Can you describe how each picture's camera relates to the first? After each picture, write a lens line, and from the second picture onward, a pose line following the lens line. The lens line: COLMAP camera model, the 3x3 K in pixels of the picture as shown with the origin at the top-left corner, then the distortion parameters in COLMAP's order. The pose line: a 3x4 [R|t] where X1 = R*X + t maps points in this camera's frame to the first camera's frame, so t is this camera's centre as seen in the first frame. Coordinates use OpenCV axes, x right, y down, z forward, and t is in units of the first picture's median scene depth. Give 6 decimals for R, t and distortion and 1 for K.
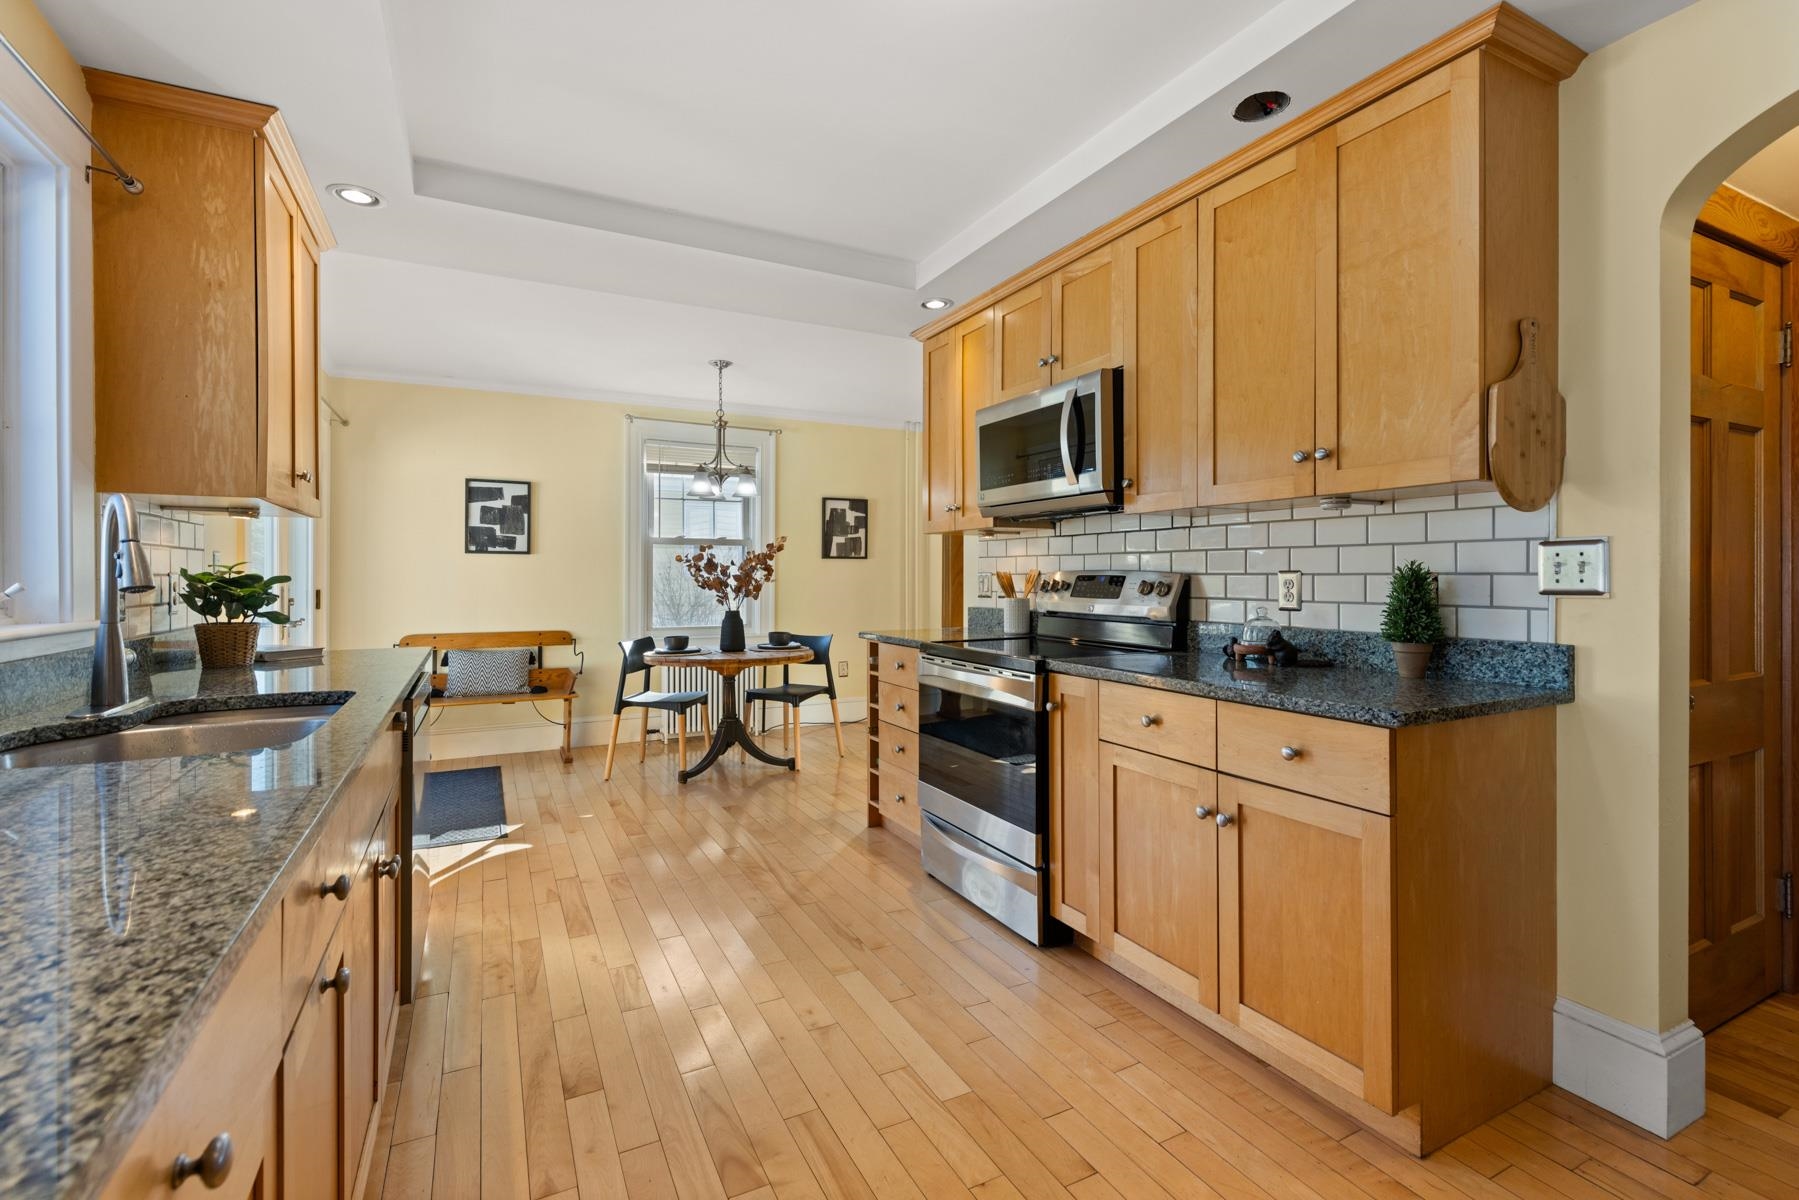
lens RADIAL K [[816.9, 0, 908.7], [0, 816.9, 573.1], [0, 0, 1]] dist [0.018056, 0.000009]
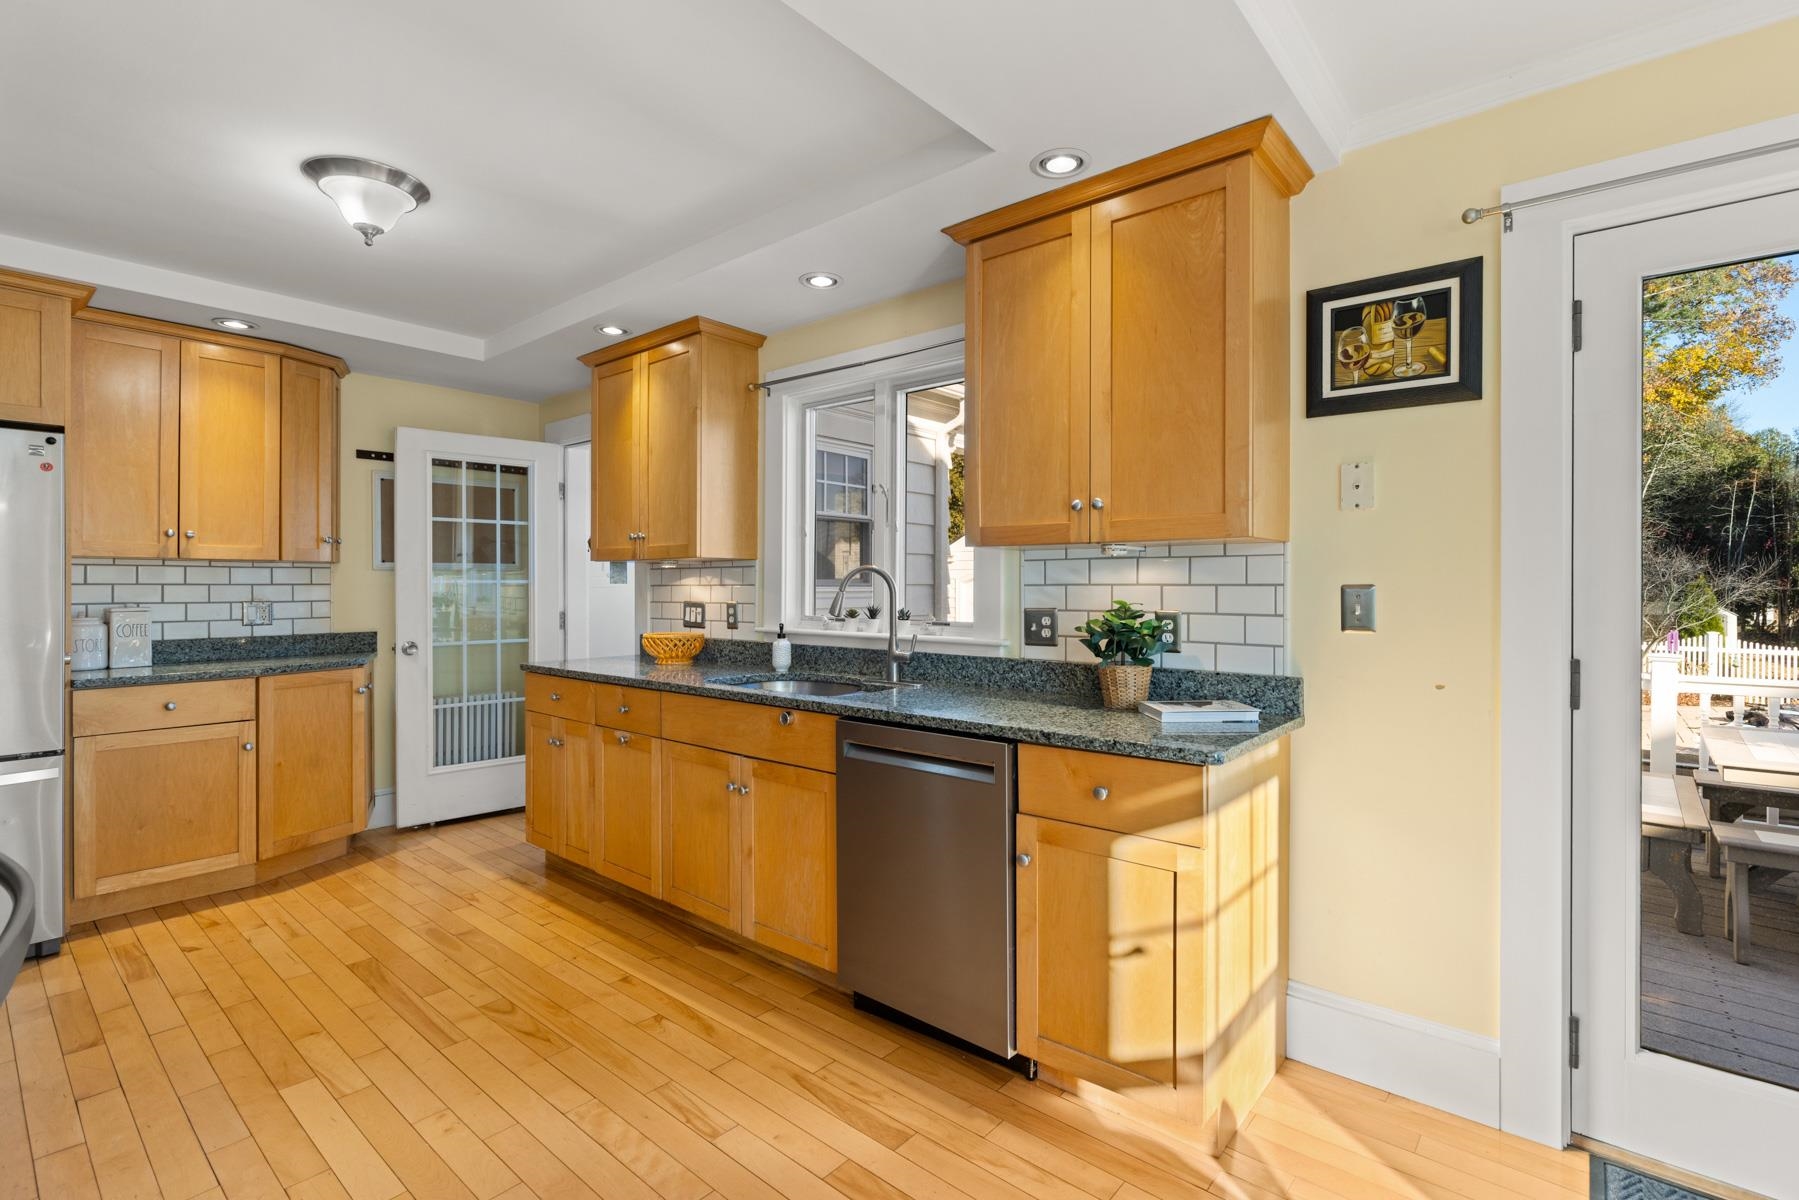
lens RADIAL K [[835.0, 0, 906.8], [0, 835.0, 586.6], [0, 0, 1]] dist [0.001286, 0.000530]
pose [[-0.928159, 0.000392, -0.372184, -0.242008], [0.000381, 1.000000, 0.000103, -0.032345], [0.372184, -0.000046, -0.928159, 1.994717]]
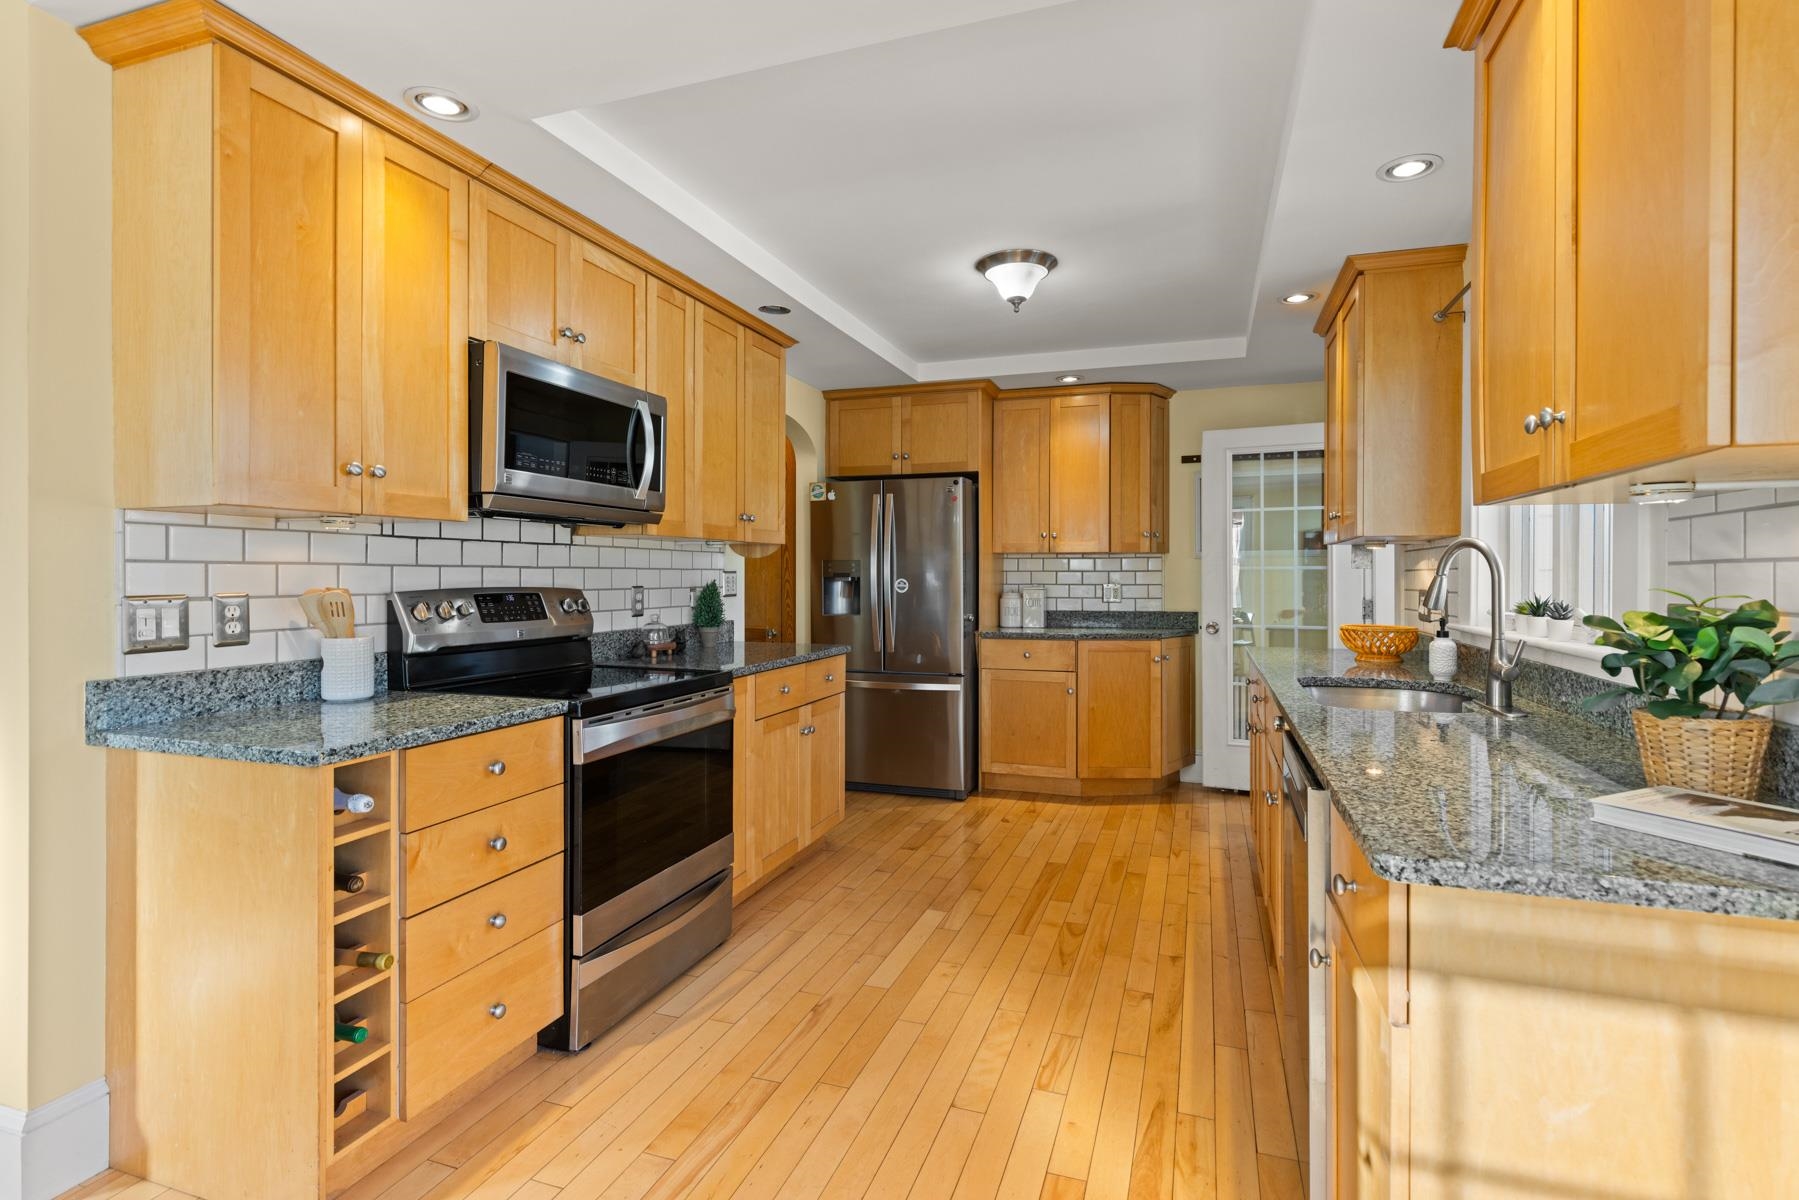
lens RADIAL K [[855.6, 0, 904.9], [0, 855.6, 576.0], [0, 0, 1]] dist [-0.001142, -0.000048]
pose [[-0.686222, -0.000660, 0.727392, -0.954139], [-0.001164, 0.999999, -0.000191, -0.022570], [-0.727391, -0.000978, -0.686222, 1.868501]]
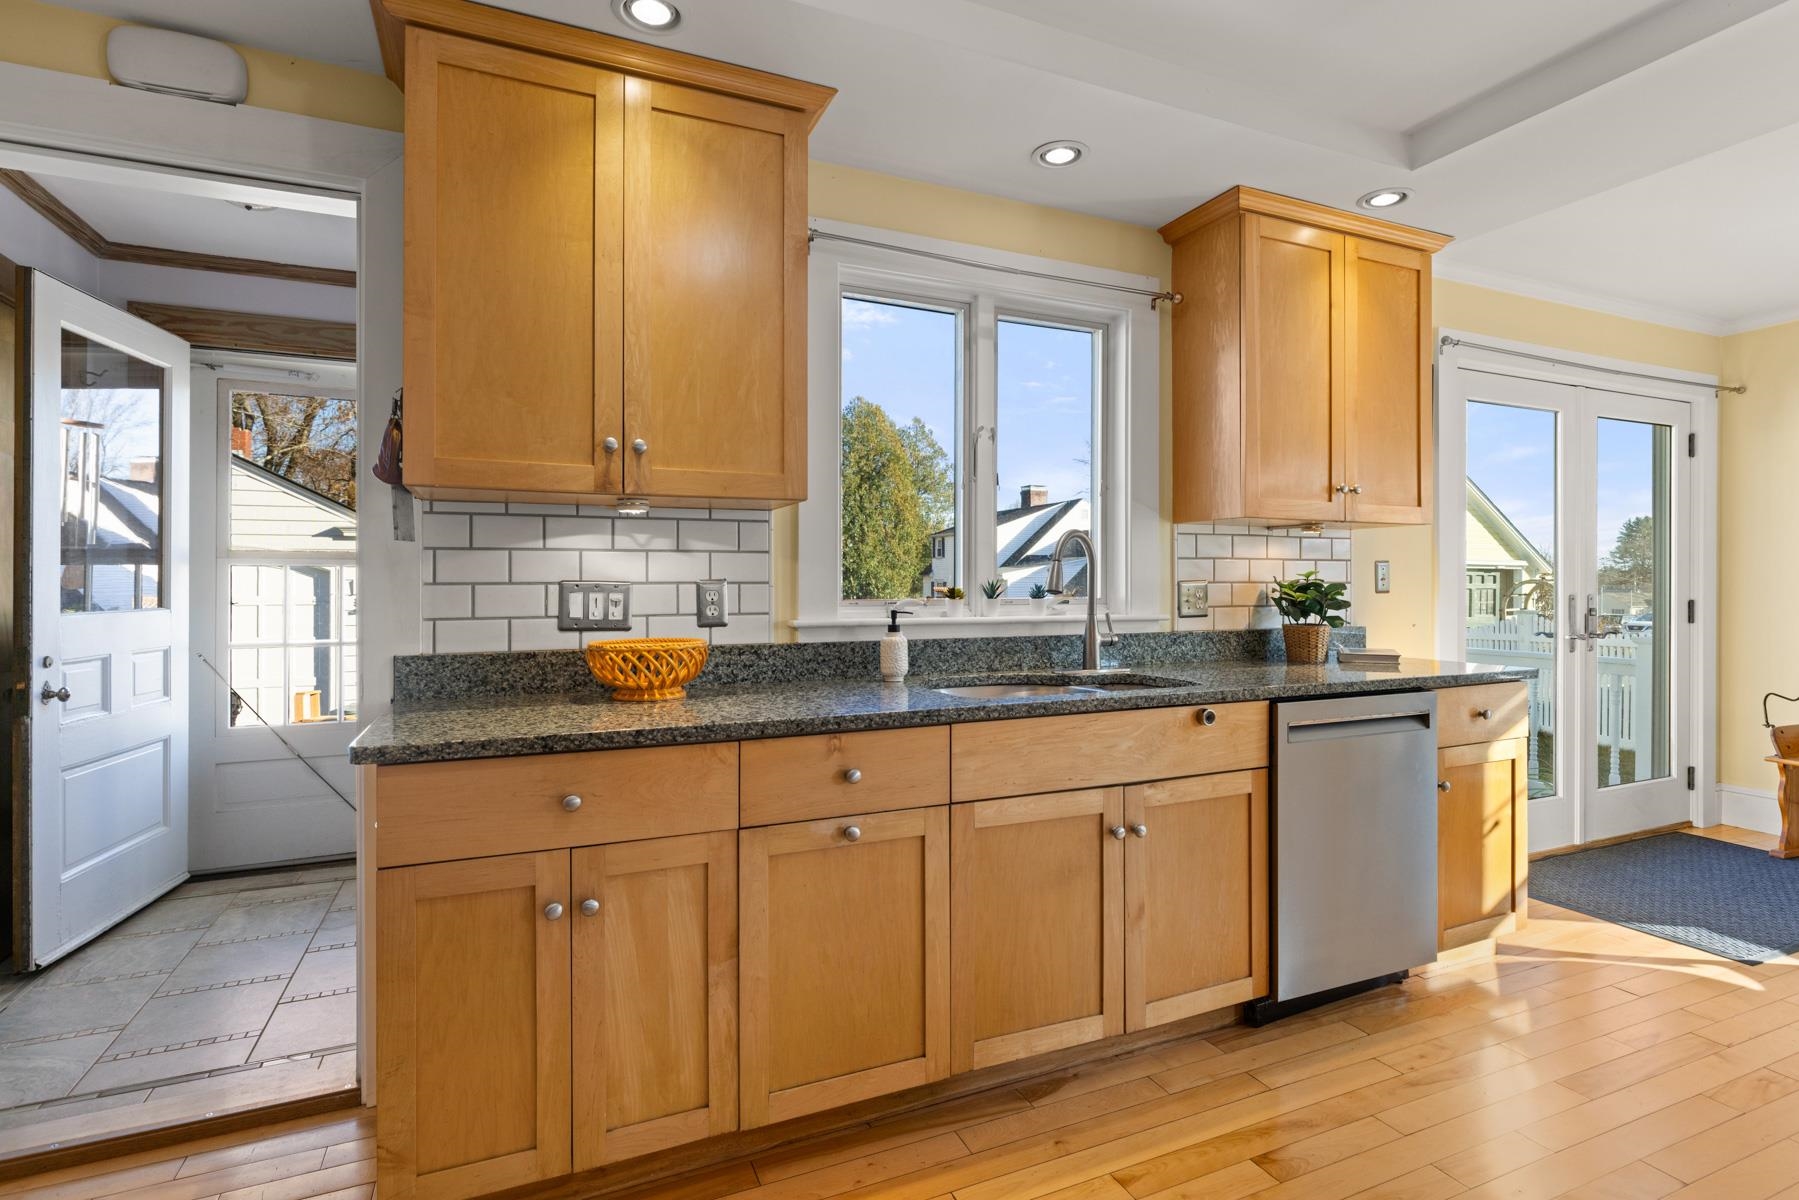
lens RADIAL K [[888.7, 0, 908.8], [0, 888.7, 585.6], [0, 0, 1]] dist [-0.003965, -0.000219]
pose [[-0.059694, 0.003309, -0.998211, 0.487237], [0.001087, 0.999994, 0.003250, 0.002137], [0.998216, -0.000891, -0.059698, 0.574930]]
